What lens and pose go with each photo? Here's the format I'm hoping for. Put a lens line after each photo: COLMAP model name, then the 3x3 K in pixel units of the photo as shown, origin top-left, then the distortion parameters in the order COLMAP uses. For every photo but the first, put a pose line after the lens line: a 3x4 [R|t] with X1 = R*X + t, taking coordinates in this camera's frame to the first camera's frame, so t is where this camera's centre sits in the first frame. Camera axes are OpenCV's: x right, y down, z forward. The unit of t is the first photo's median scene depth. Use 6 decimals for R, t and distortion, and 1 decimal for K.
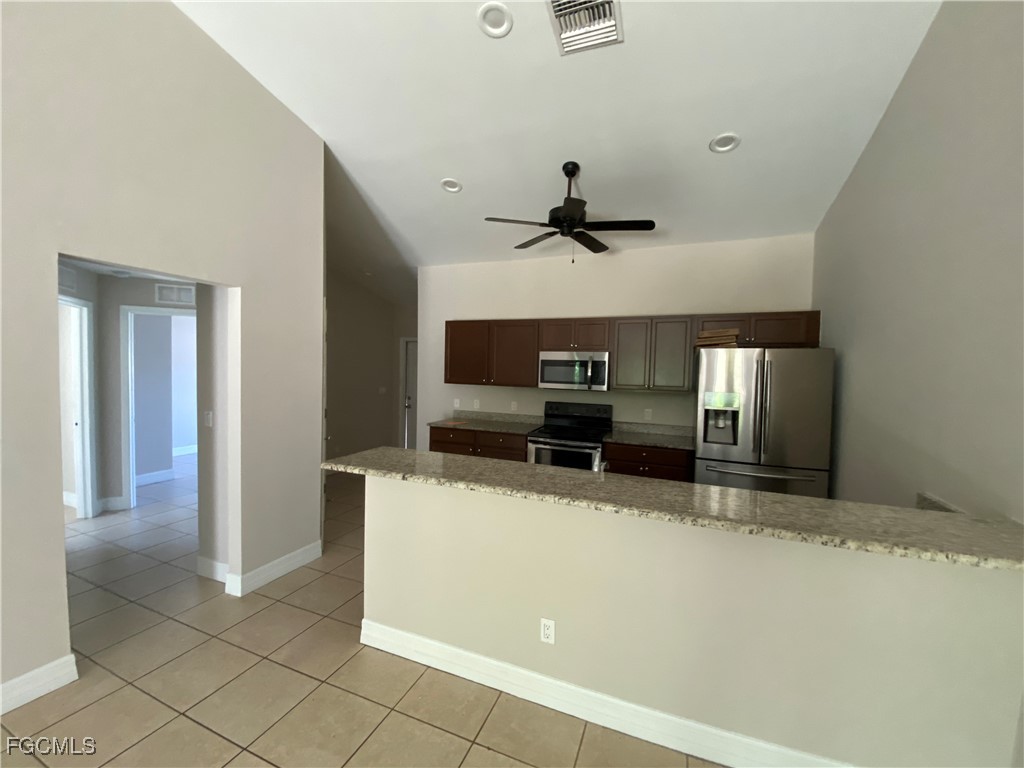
lens RADIAL K [[414.4, 0, 507.0], [0, 414.4, 385.2], [0, 0, 1]] dist [-0.006367, -0.006809]
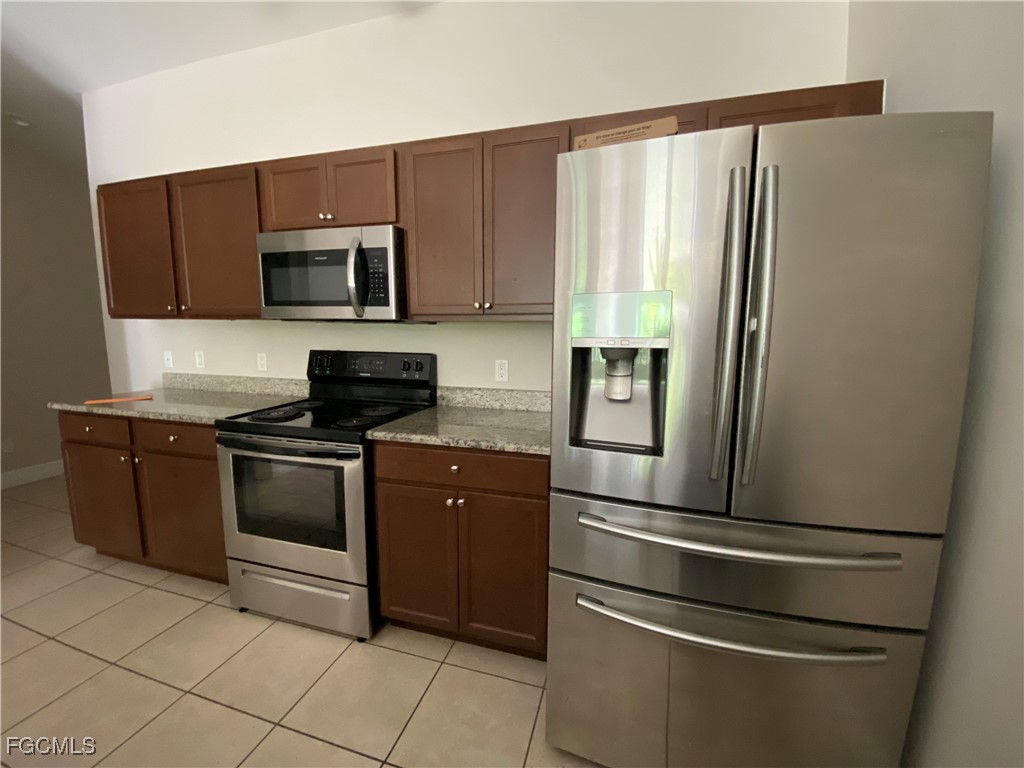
lens RADIAL K [[414.4, 0, 522.9], [0, 414.4, 392.4], [0, 0, 1]] dist [-0.006367, -0.006809]
pose [[0.990820, -0.035015, 0.130574, 0.312990], [0.020712, 0.993790, 0.109331, 0.045285], [-0.133592, -0.105623, 0.985392, 0.538240]]
